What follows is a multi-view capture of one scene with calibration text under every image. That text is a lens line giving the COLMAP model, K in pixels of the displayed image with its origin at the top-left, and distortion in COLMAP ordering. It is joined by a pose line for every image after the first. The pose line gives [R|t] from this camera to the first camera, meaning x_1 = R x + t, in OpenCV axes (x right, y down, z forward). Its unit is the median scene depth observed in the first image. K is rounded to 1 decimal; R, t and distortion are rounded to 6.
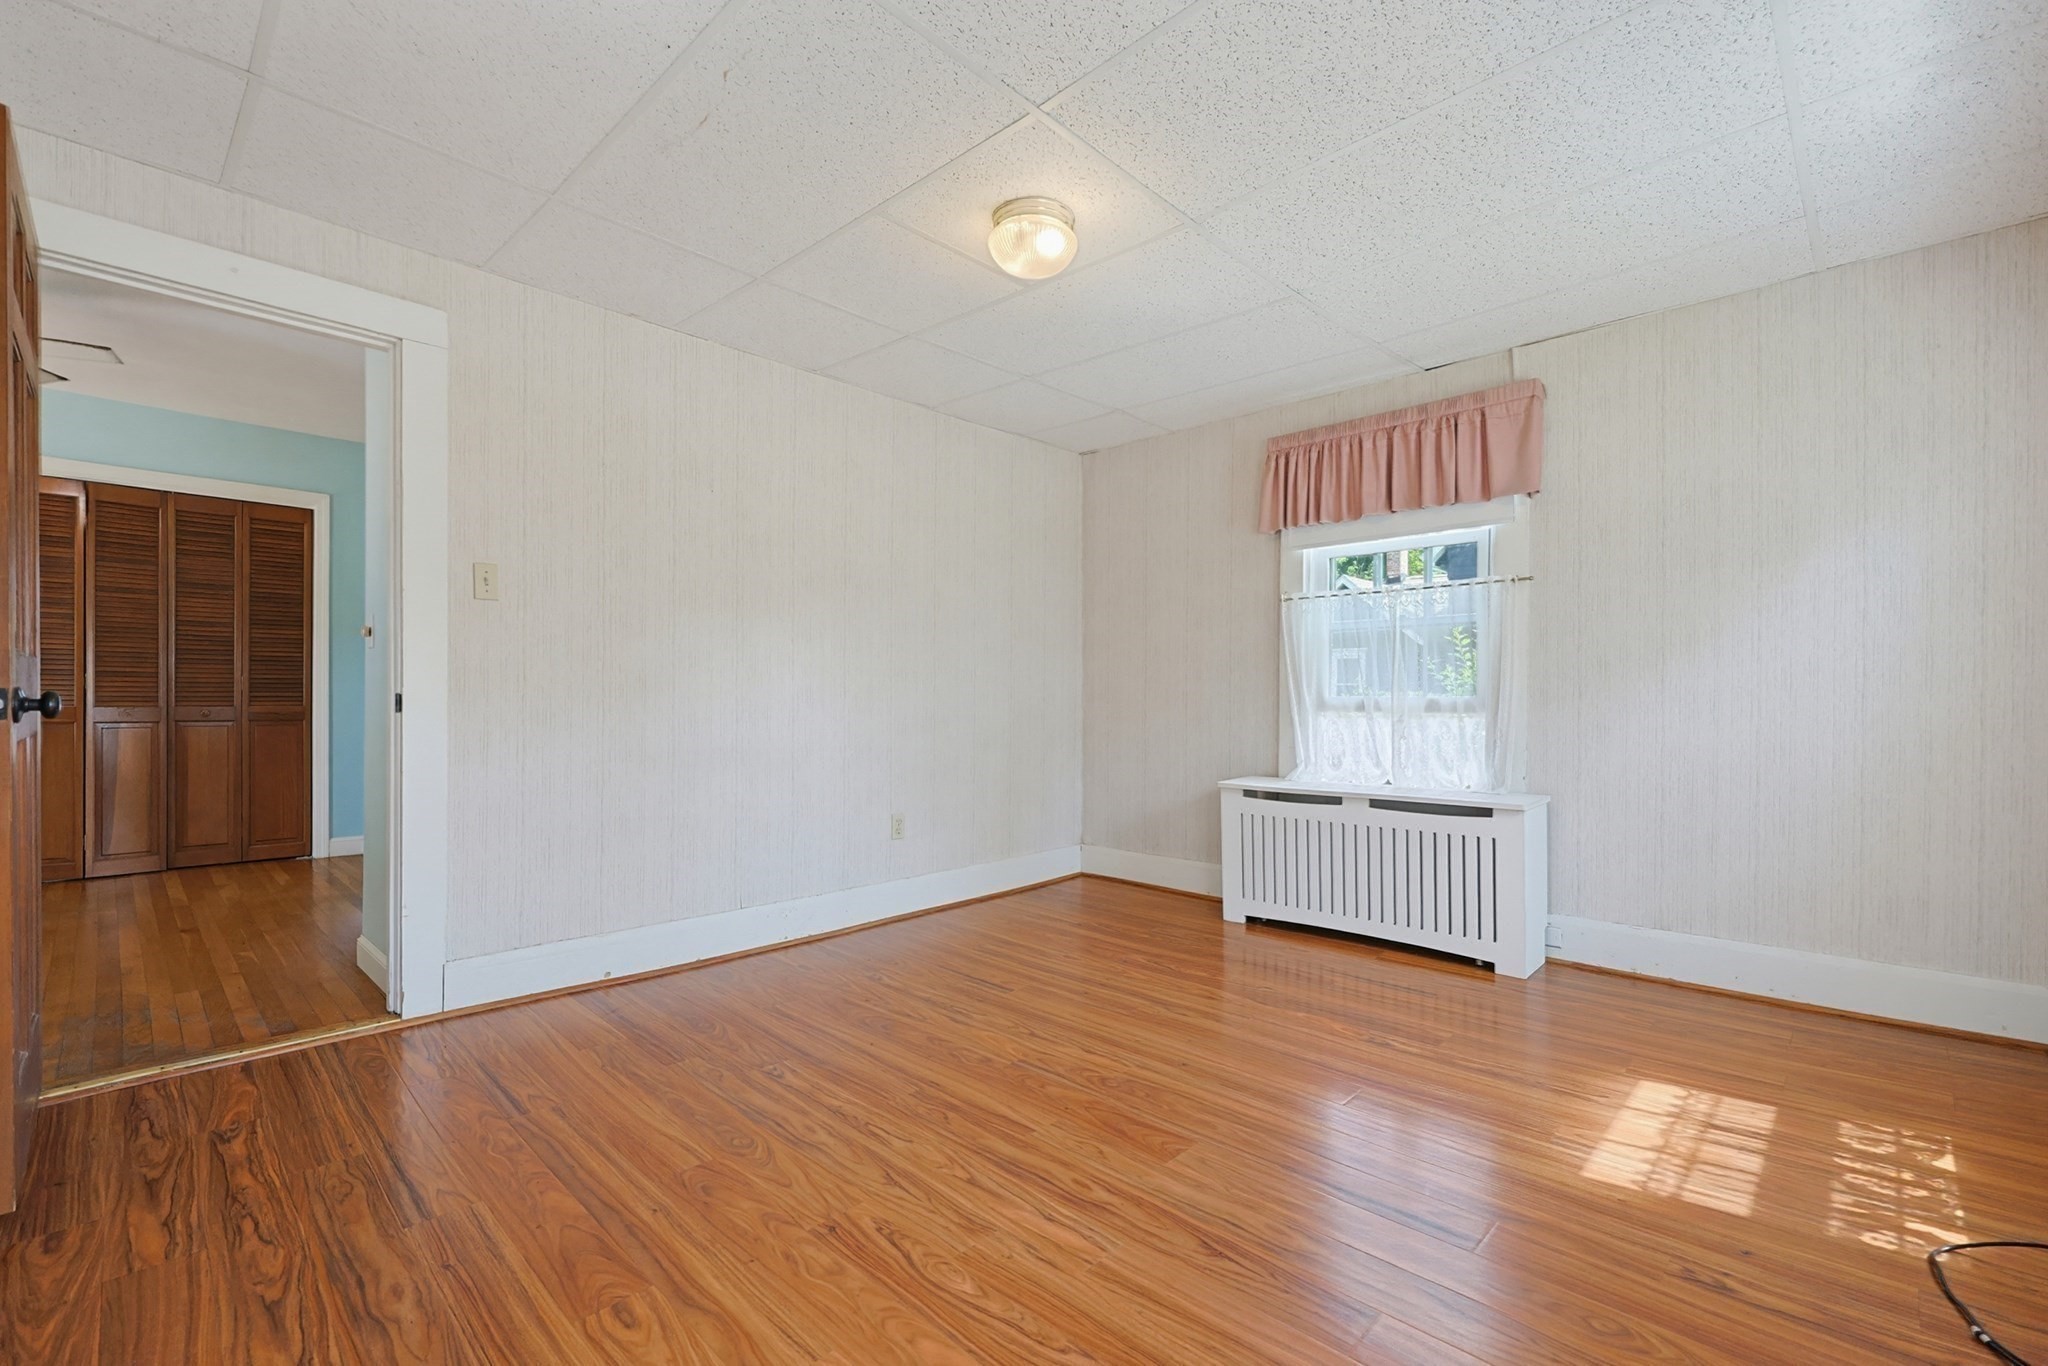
lens RADIAL K [[902.5, 0, 1038.7], [0, 902.5, 673.9], [0, 0, 1]] dist [-0.001271, -0.000563]
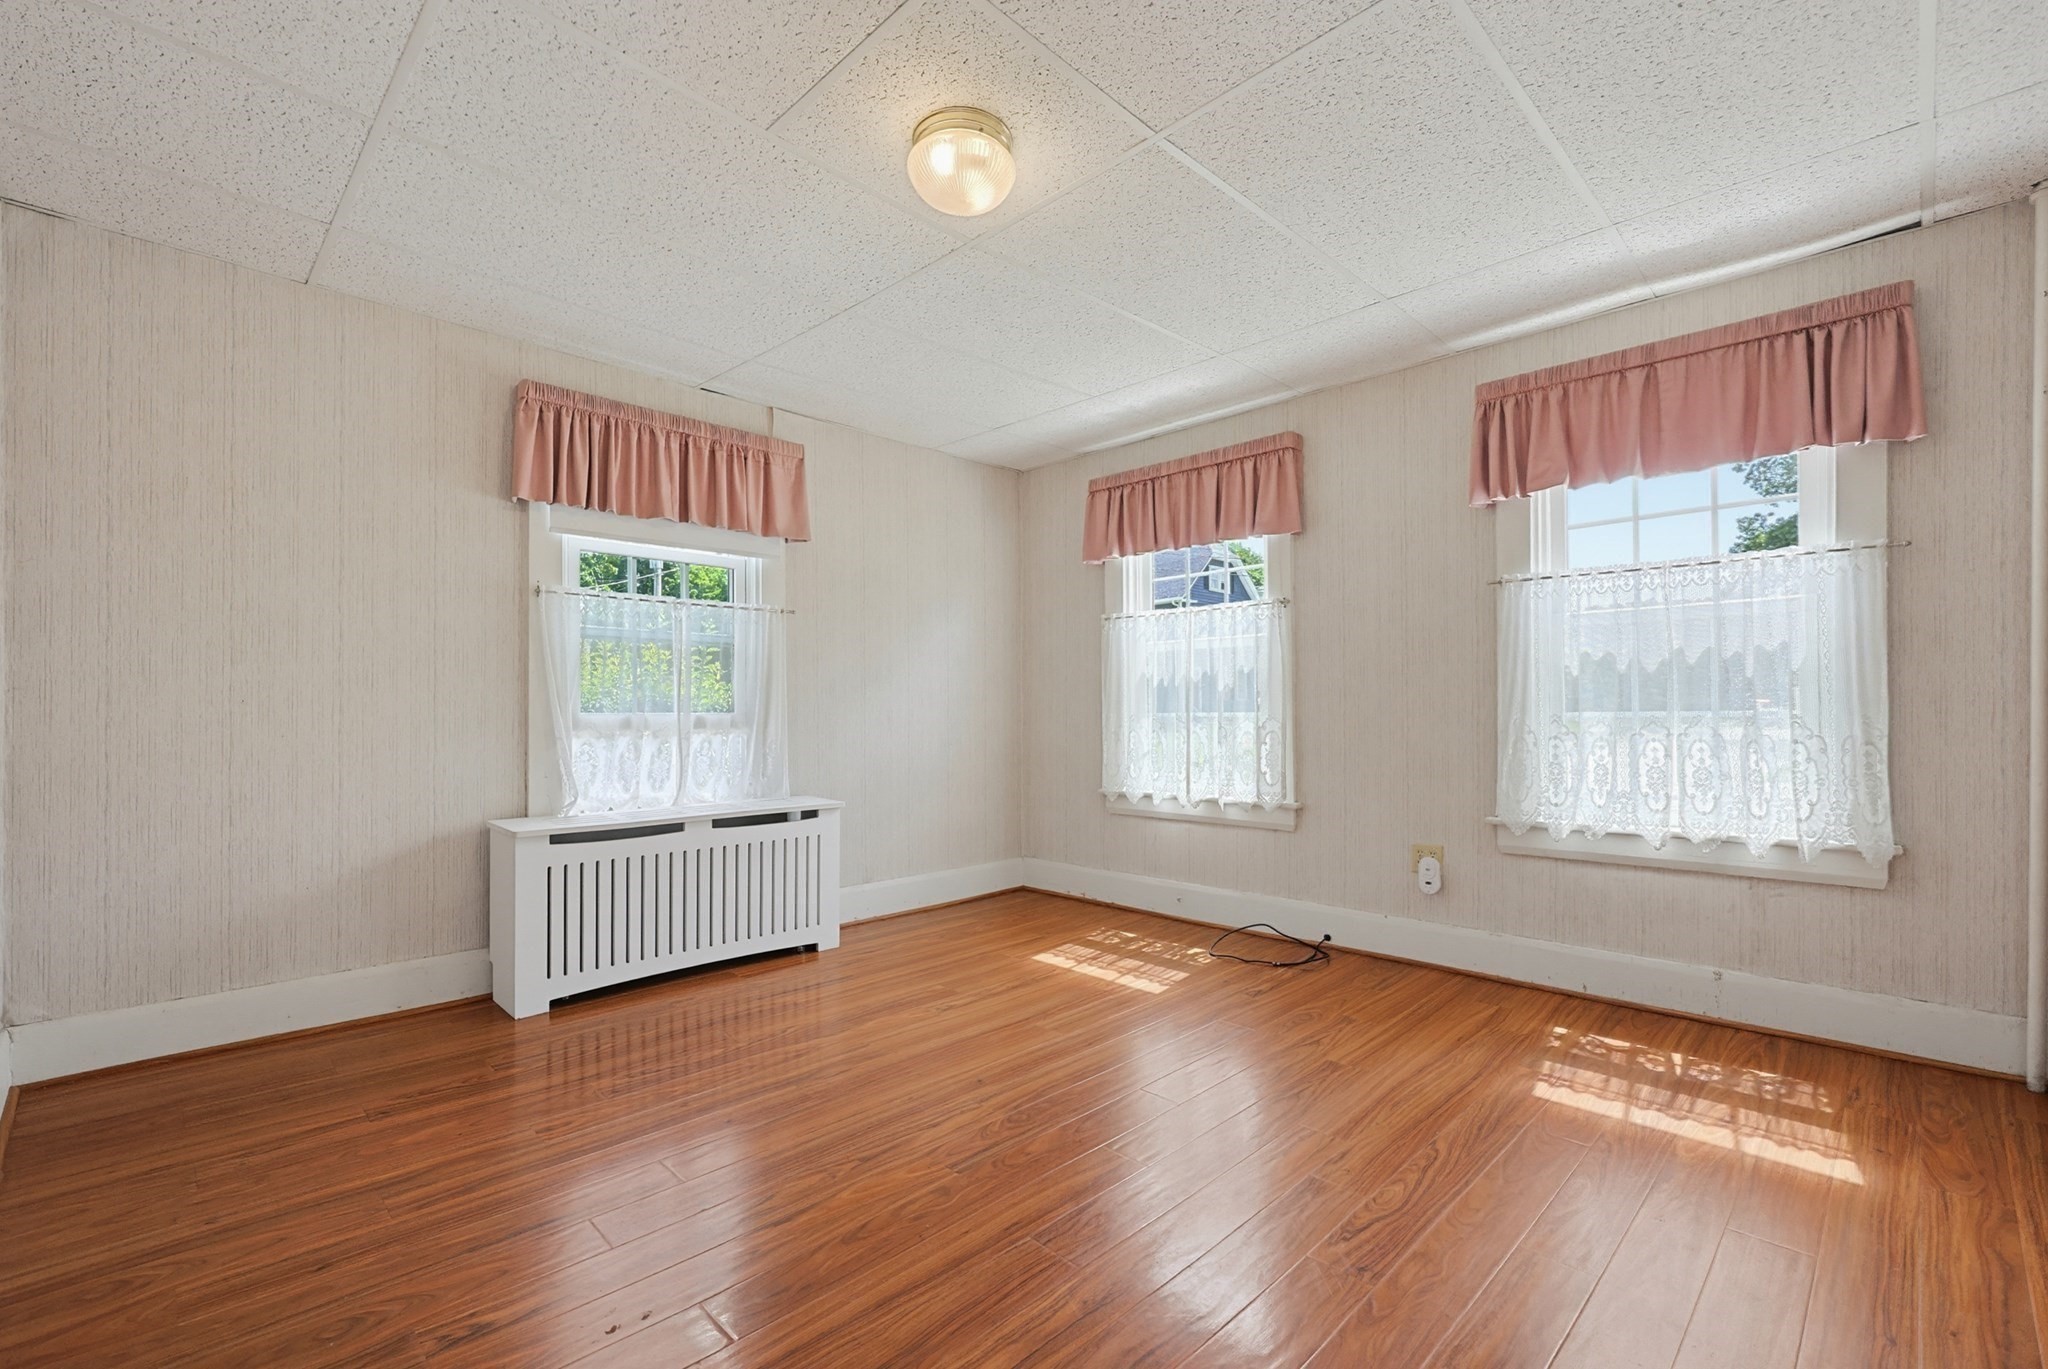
lens RADIAL K [[879.5, 0, 1024.1], [0, 879.5, 687.9], [0, 0, 1]] dist [-0.000156, -0.000016]
pose [[0.022491, 0.027896, 0.999358, -0.604151], [-0.020260, 0.999418, -0.027442, 0.018337], [-0.999542, -0.019630, 0.023043, 0.691146]]
